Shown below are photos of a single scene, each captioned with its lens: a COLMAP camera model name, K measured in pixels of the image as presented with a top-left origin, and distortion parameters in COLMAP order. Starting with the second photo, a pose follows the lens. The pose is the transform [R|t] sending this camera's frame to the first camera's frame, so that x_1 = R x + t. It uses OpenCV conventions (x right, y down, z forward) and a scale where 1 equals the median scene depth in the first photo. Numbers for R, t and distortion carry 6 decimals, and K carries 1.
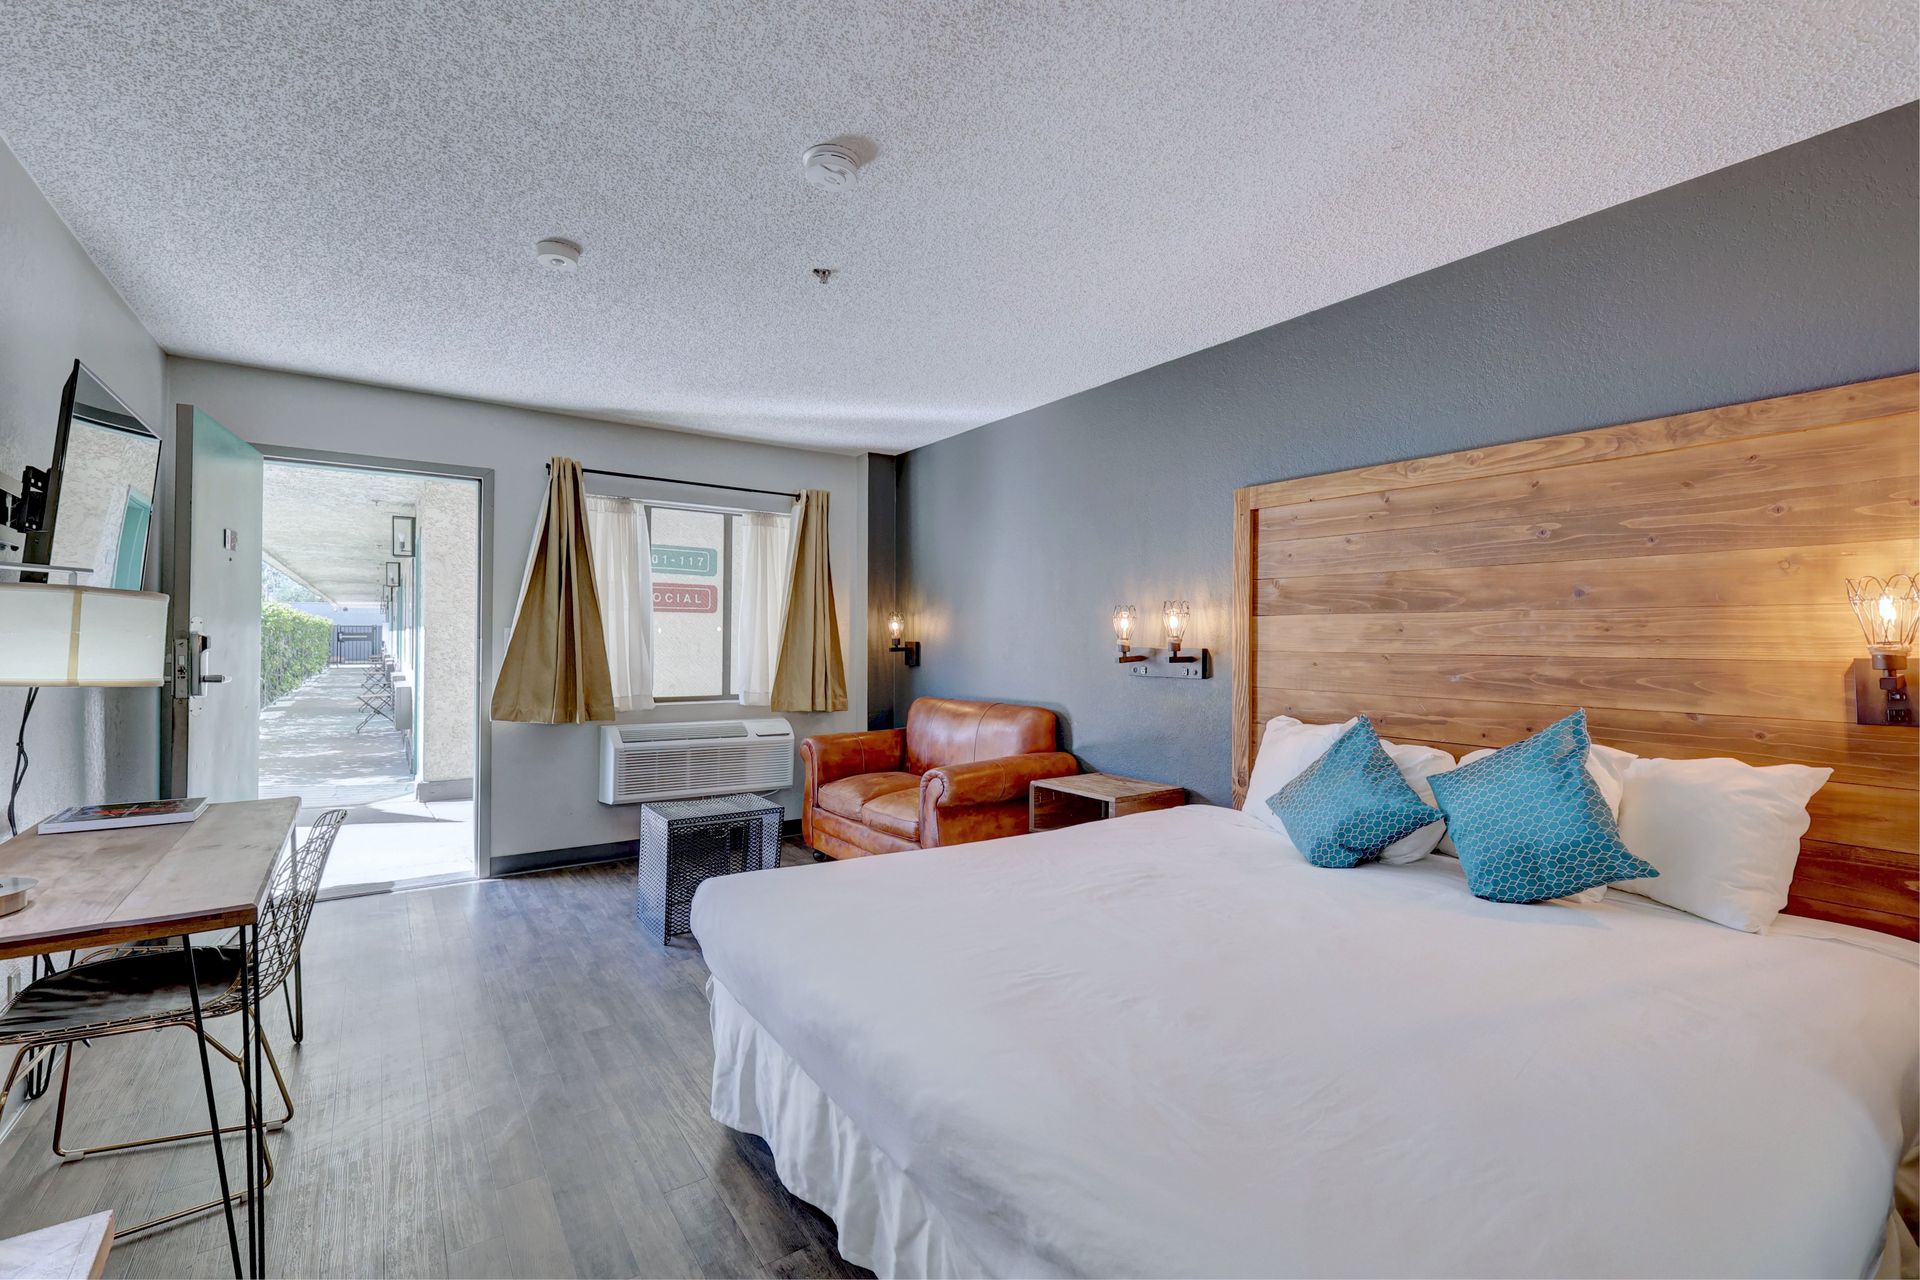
lens RADIAL K [[830.8, 0, 961.9], [0, 830.8, 637.8], [0, 0, 1]] dist [0.000927, -0.000289]
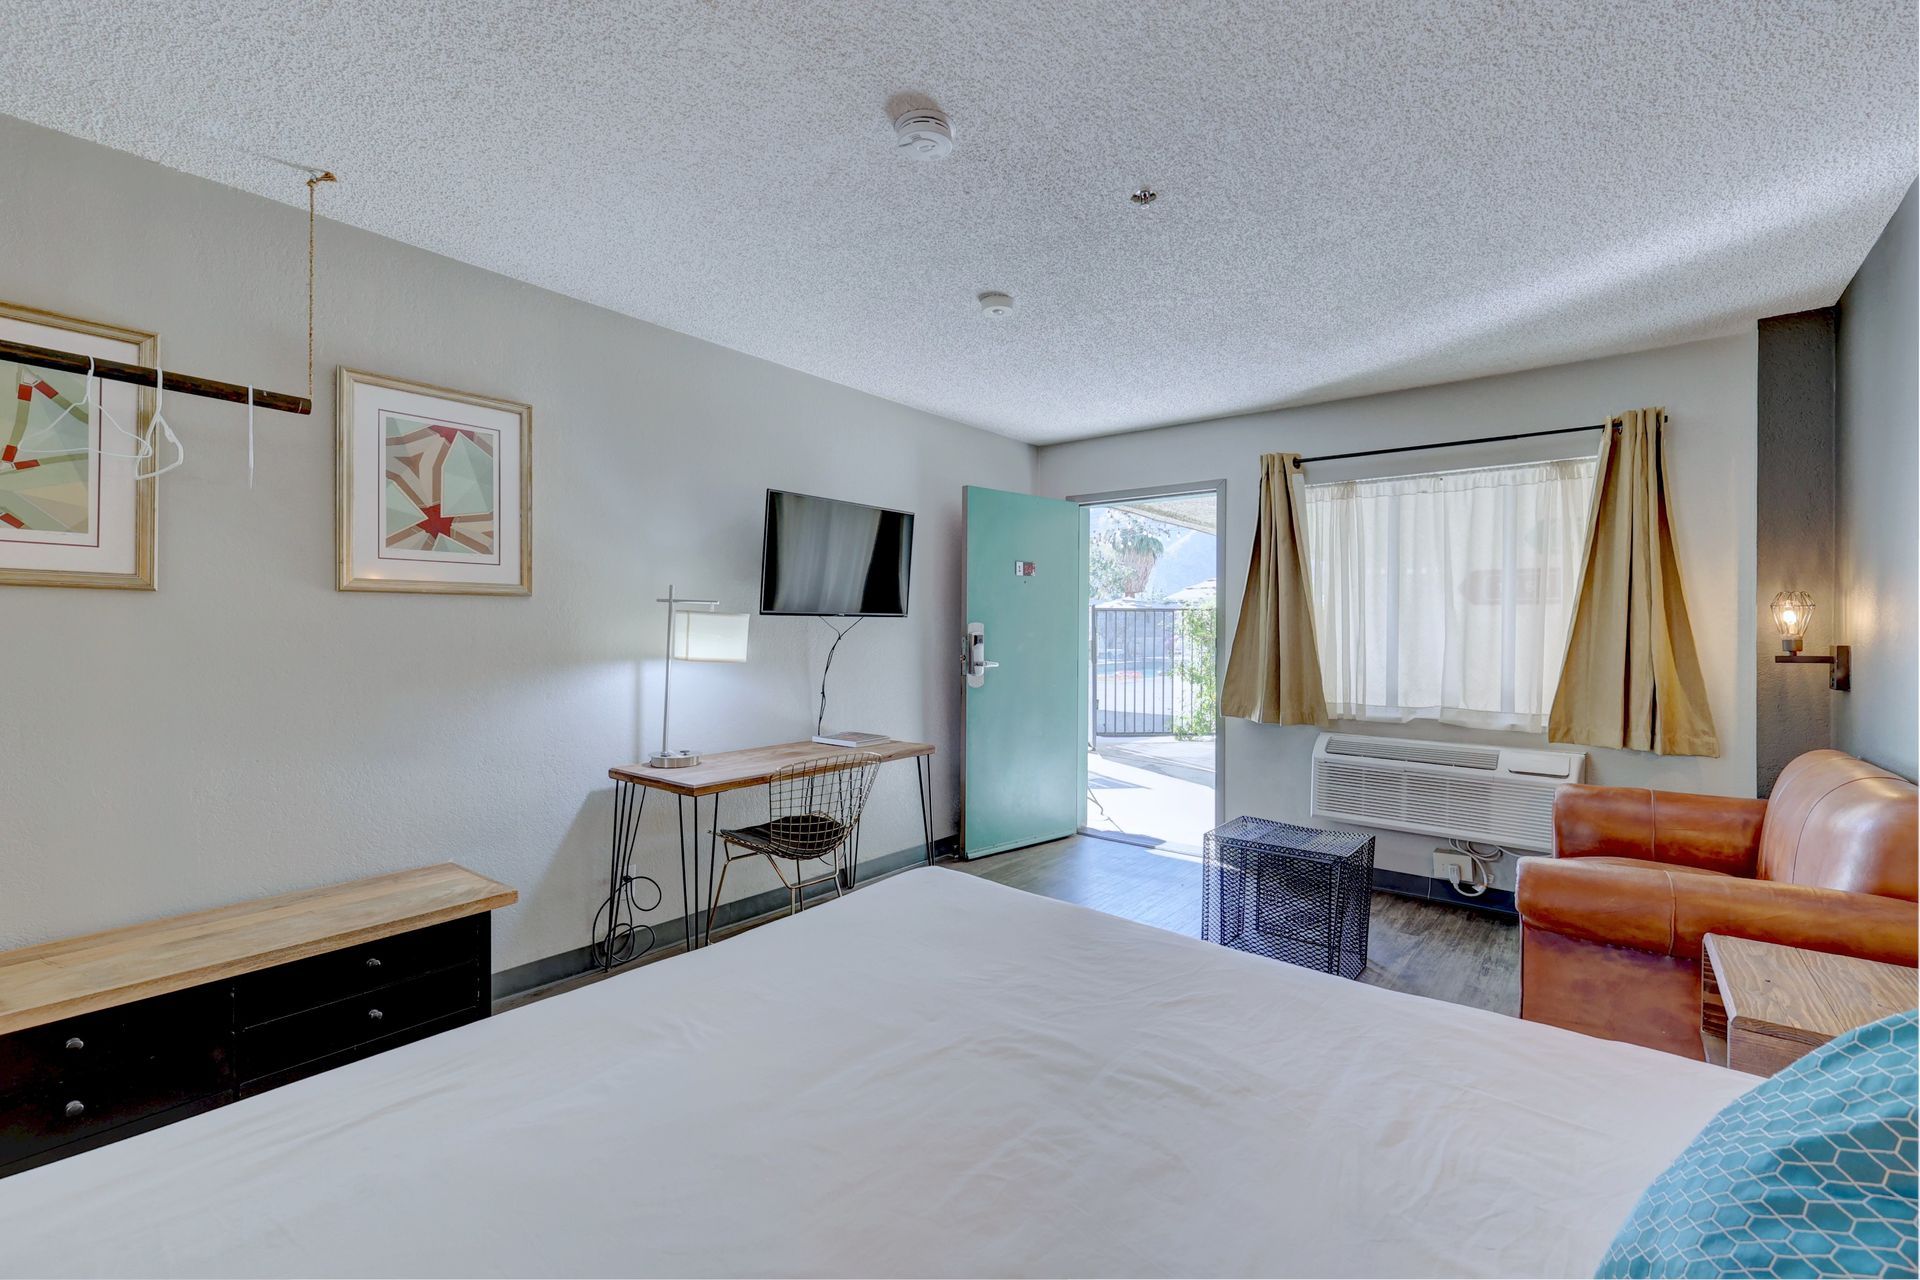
lens RADIAL K [[830.8, 0, 961.9], [0, 830.8, 637.8], [0, 0, 1]] dist [0.000927, -0.000289]
pose [[0.277630, 0.002633, -0.960684, 0.341043], [-0.001054, 0.999996, 0.002436, -0.000947], [0.960687, 0.000337, 0.277632, 0.352343]]
